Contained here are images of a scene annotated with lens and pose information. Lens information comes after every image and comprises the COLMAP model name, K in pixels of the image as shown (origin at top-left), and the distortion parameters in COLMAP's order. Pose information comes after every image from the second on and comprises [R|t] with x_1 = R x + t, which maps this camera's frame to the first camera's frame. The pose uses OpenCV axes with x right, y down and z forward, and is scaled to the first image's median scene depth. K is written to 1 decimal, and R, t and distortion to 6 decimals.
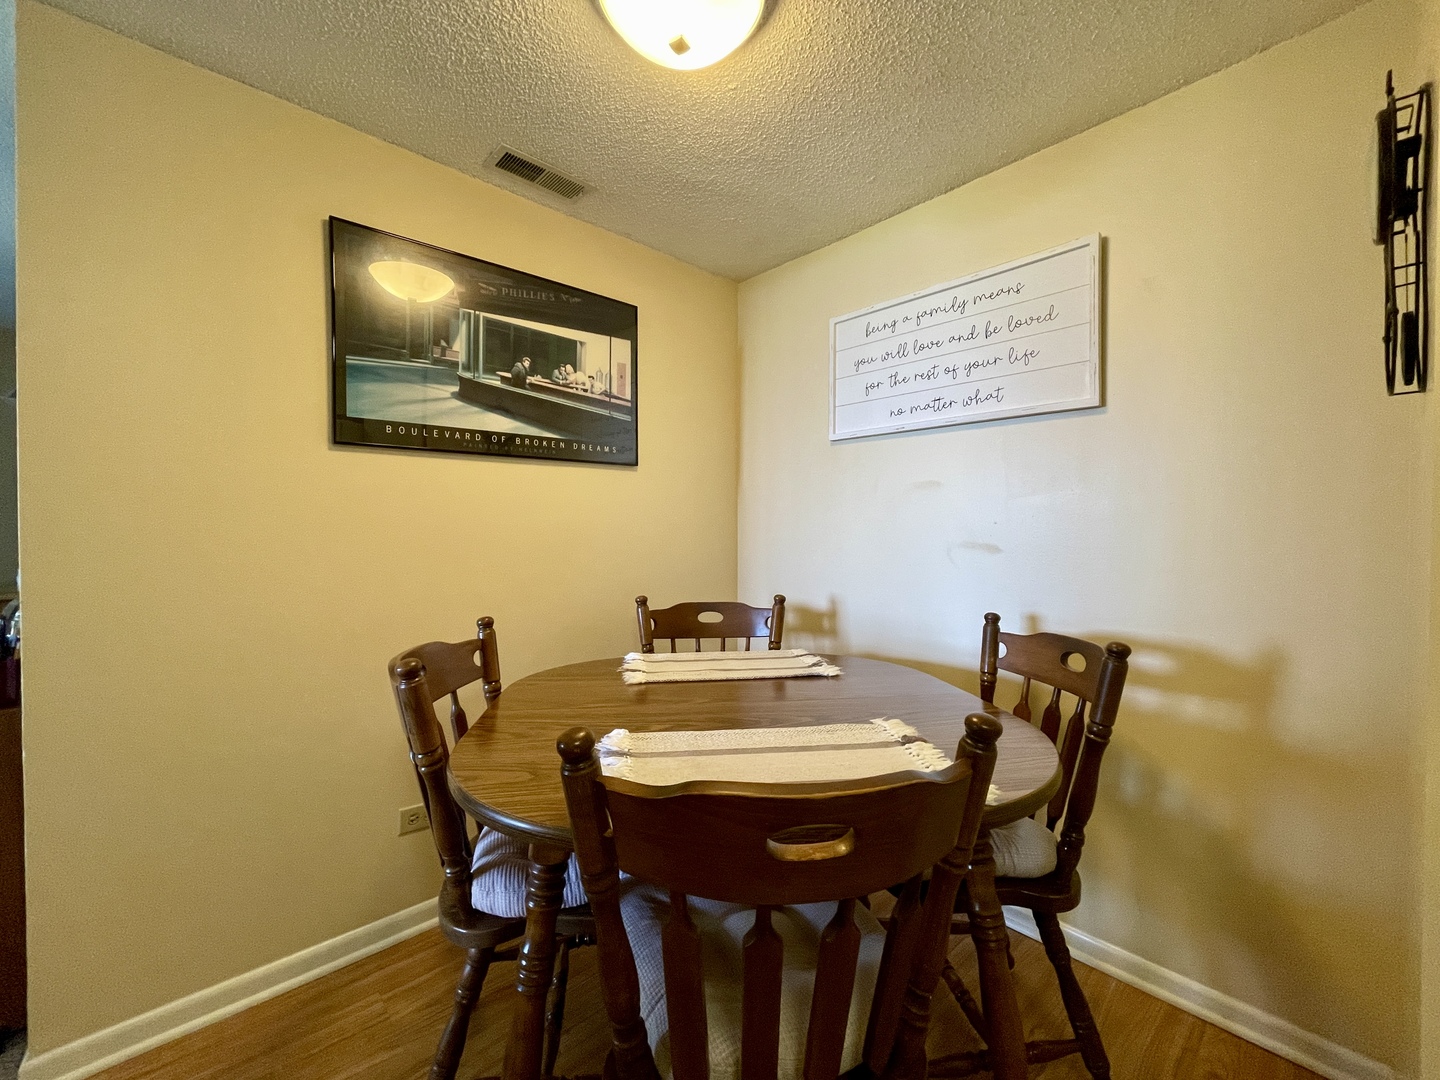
lens RADIAL K [[582.0, 0, 720.0], [0, 582.0, 540.0], [0, 0, 1]] dist [0.003182, 0.000082]
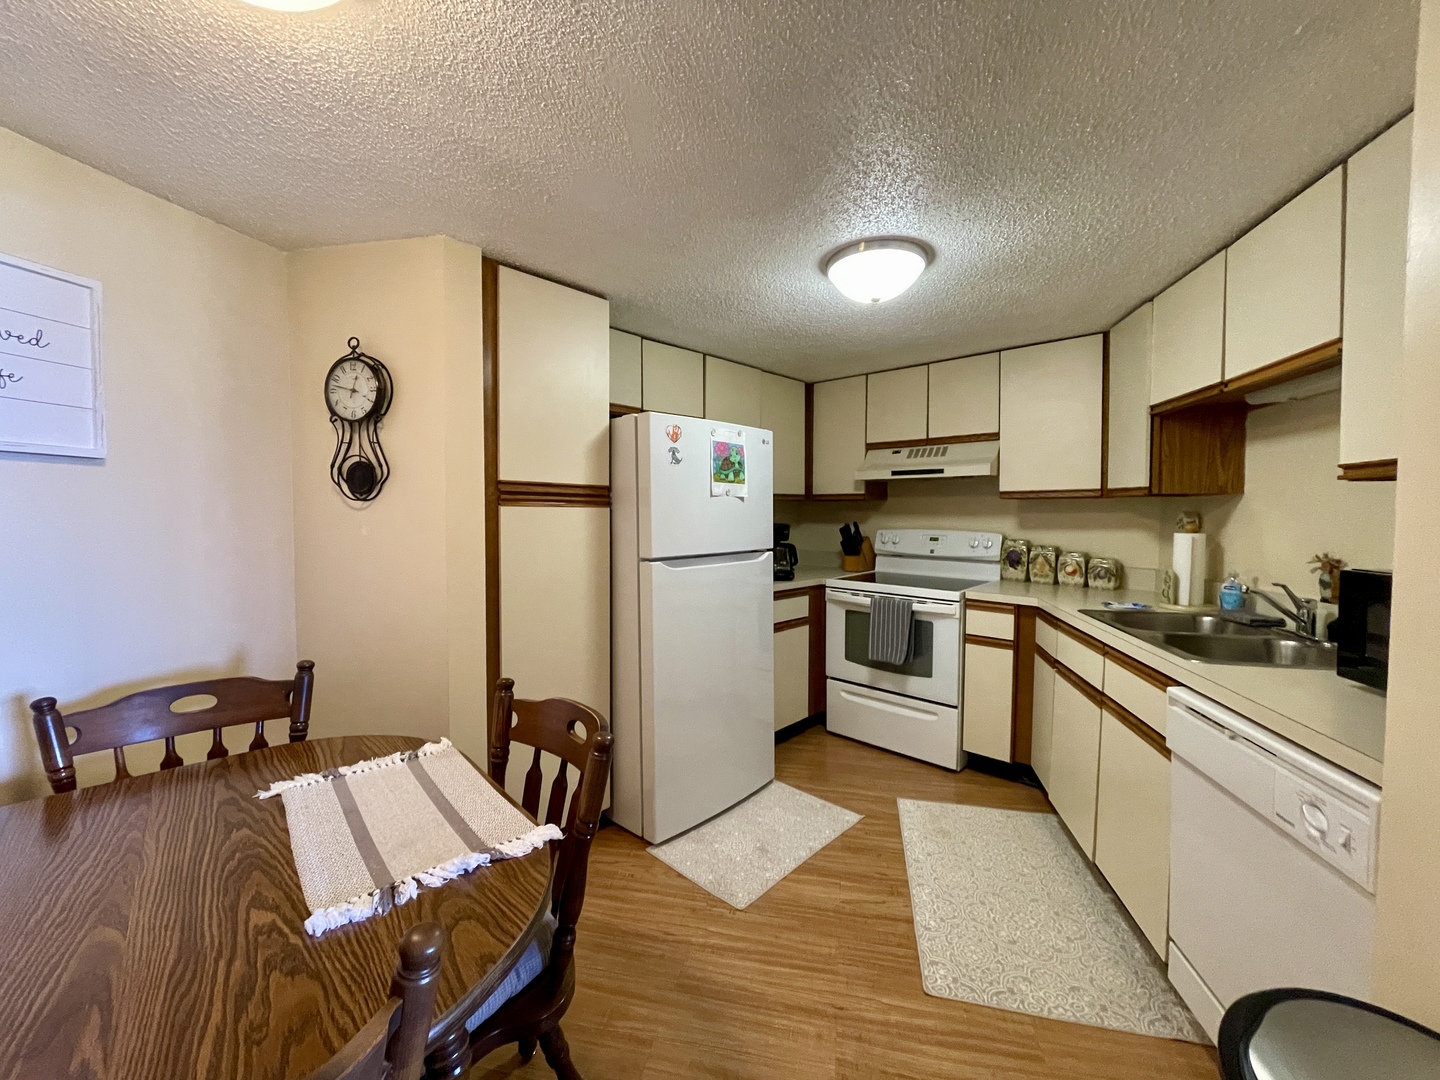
lens RADIAL K [[582.0, 0, 720.0], [0, 582.0, 540.0], [0, 0, 1]] dist [0.003182, 0.000082]
pose [[-0.579098, -0.037159, 0.814411, -0.995265], [0.014109, 0.998354, 0.055585, -0.174758], [-0.815136, 0.043680, -0.577620, 0.929649]]
